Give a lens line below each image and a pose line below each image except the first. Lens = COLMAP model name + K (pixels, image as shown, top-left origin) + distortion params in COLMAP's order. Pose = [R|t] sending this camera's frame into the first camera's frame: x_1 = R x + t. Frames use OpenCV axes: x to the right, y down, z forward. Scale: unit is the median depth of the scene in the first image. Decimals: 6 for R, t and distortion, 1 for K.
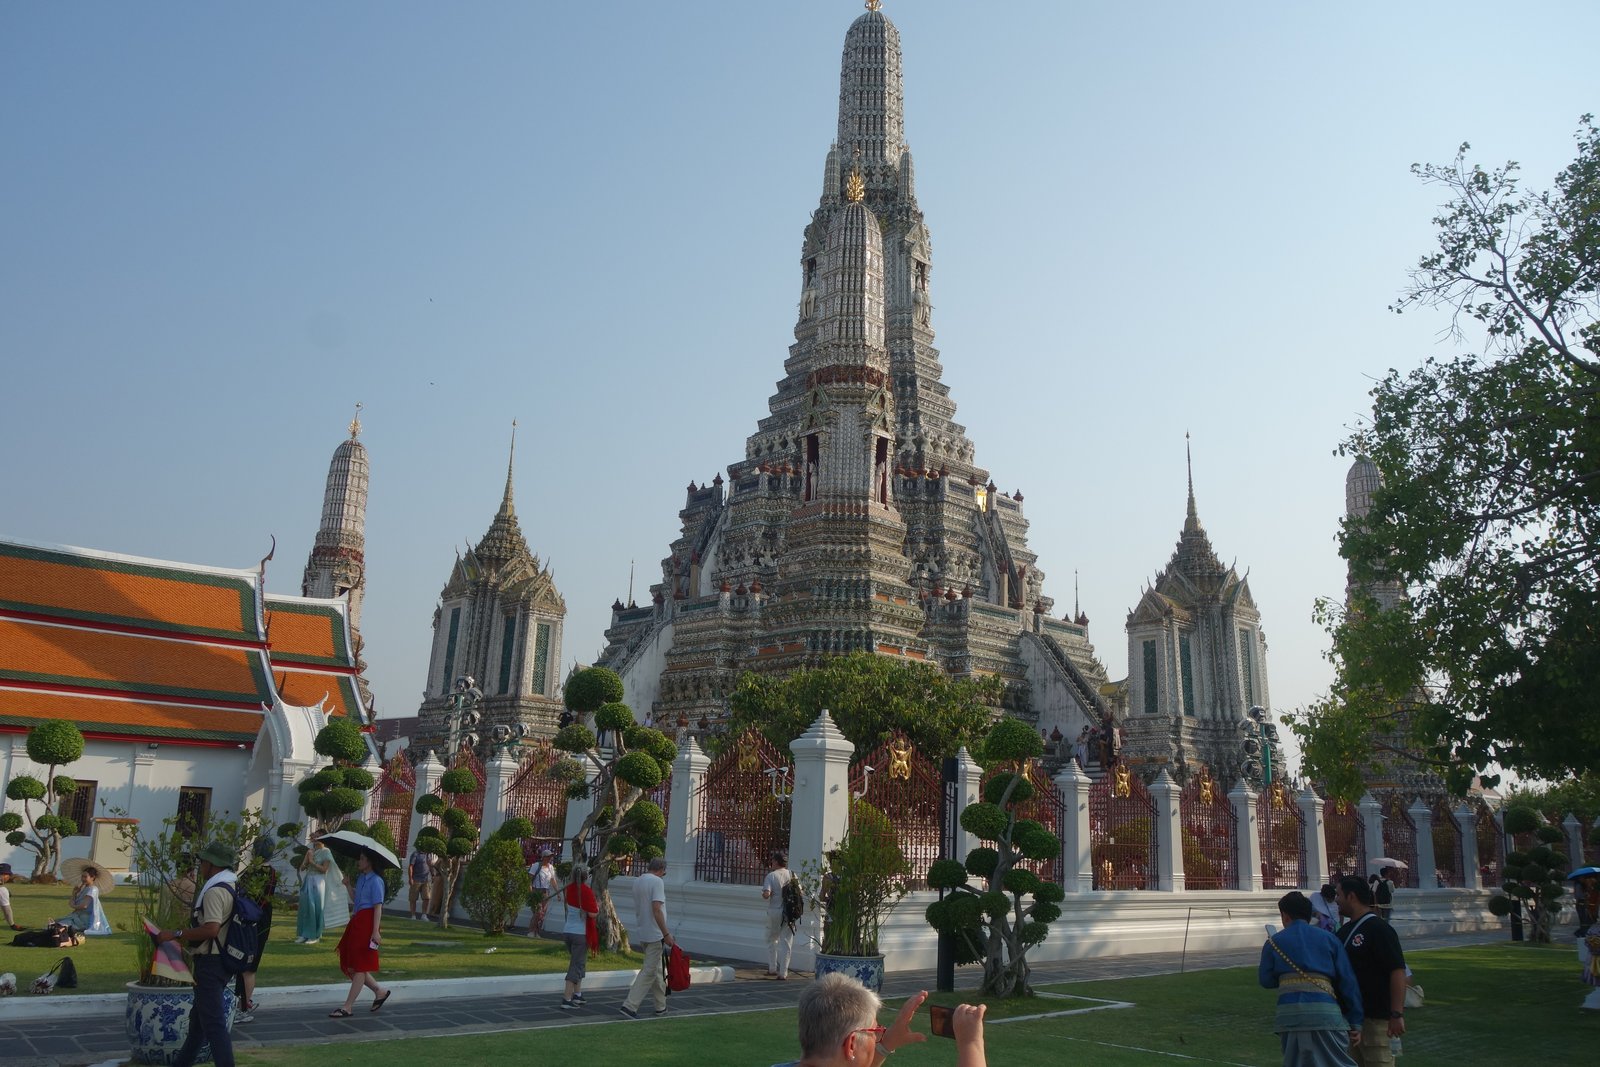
lens RADIAL K [[1251.9, 0, 800.0], [0, 1251.9, 533.5], [0, 0, 1]] dist [-0.005706, -0.001025]
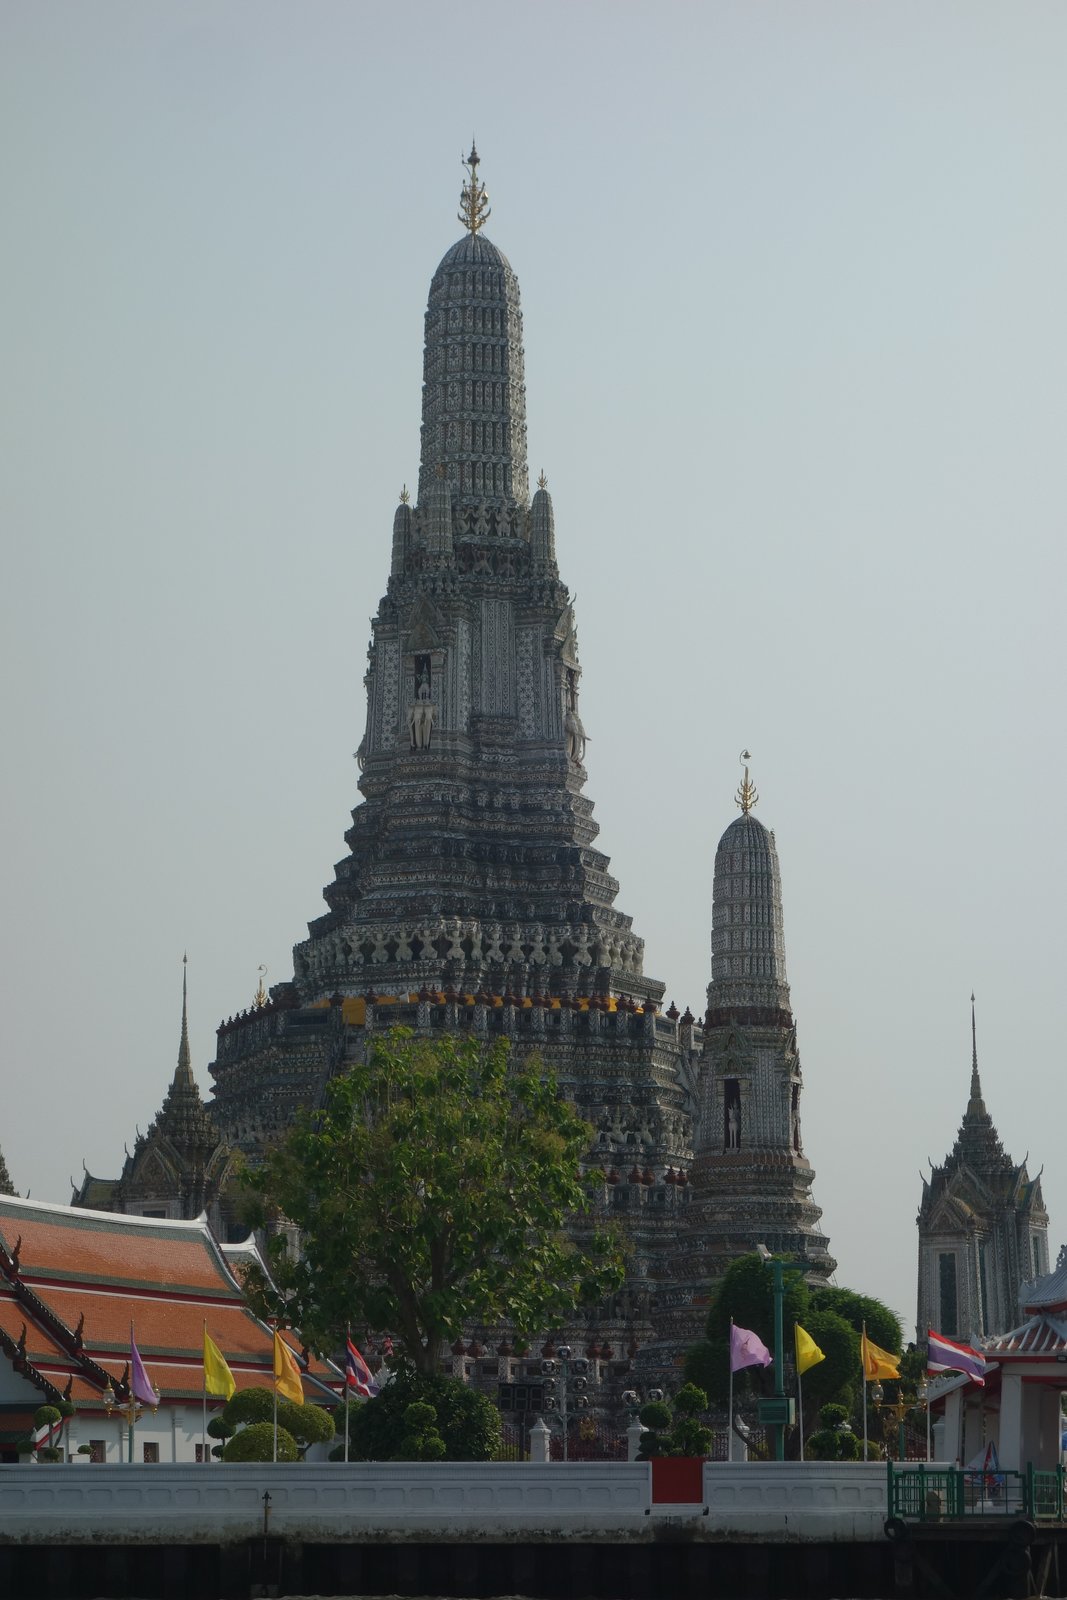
lens RADIAL K [[4039.1, 0, 533.5], [0, 4039.1, 800.0], [0, 0, 1]] dist [0.046962, -0.455318]
pose [[0.925453, 0.035157, 0.377227, -1.014113], [-0.058908, 0.996929, 0.051607, -0.341737], [-0.374254, -0.069981, 0.924682, -1.420040]]
